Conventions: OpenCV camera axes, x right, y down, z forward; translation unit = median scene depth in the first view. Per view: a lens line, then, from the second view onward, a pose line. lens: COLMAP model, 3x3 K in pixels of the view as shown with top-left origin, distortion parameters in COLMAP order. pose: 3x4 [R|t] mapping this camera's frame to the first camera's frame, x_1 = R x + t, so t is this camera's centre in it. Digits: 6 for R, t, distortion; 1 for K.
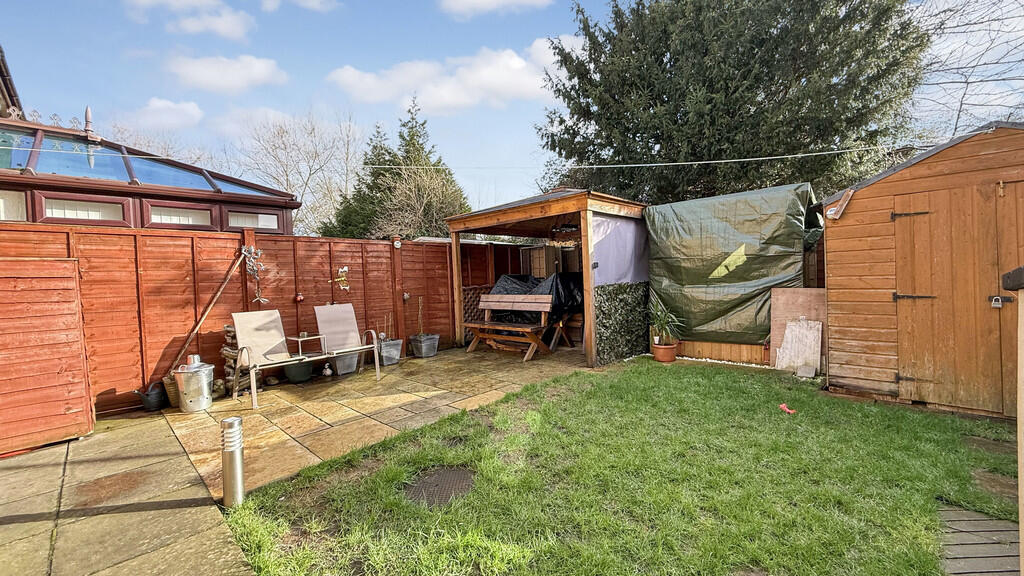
lens RADIAL K [[407.0, 0, 511.1], [0, 407.0, 284.0], [0, 0, 1]] dist [-0.004159, -0.000172]
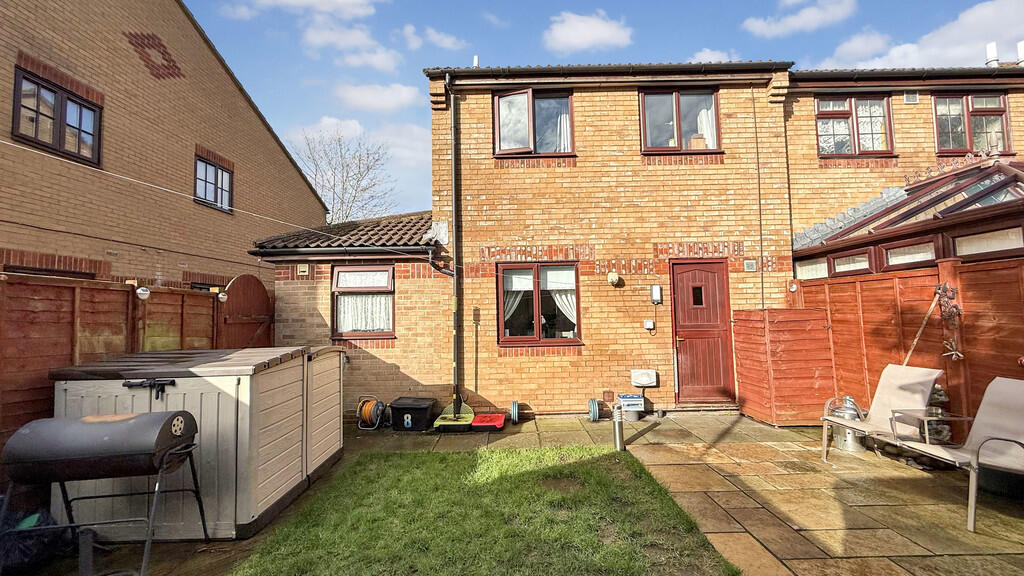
lens RADIAL K [[407.0, 0, 509.5], [0, 407.0, 288.5], [0, 0, 1]] dist [-0.004159, -0.000172]
pose [[-0.715633, 0.004260, -0.698463, 0.633142], [0.027979, 0.999354, -0.022572, -0.115022], [0.697915, -0.035696, -0.715290, 1.270384]]
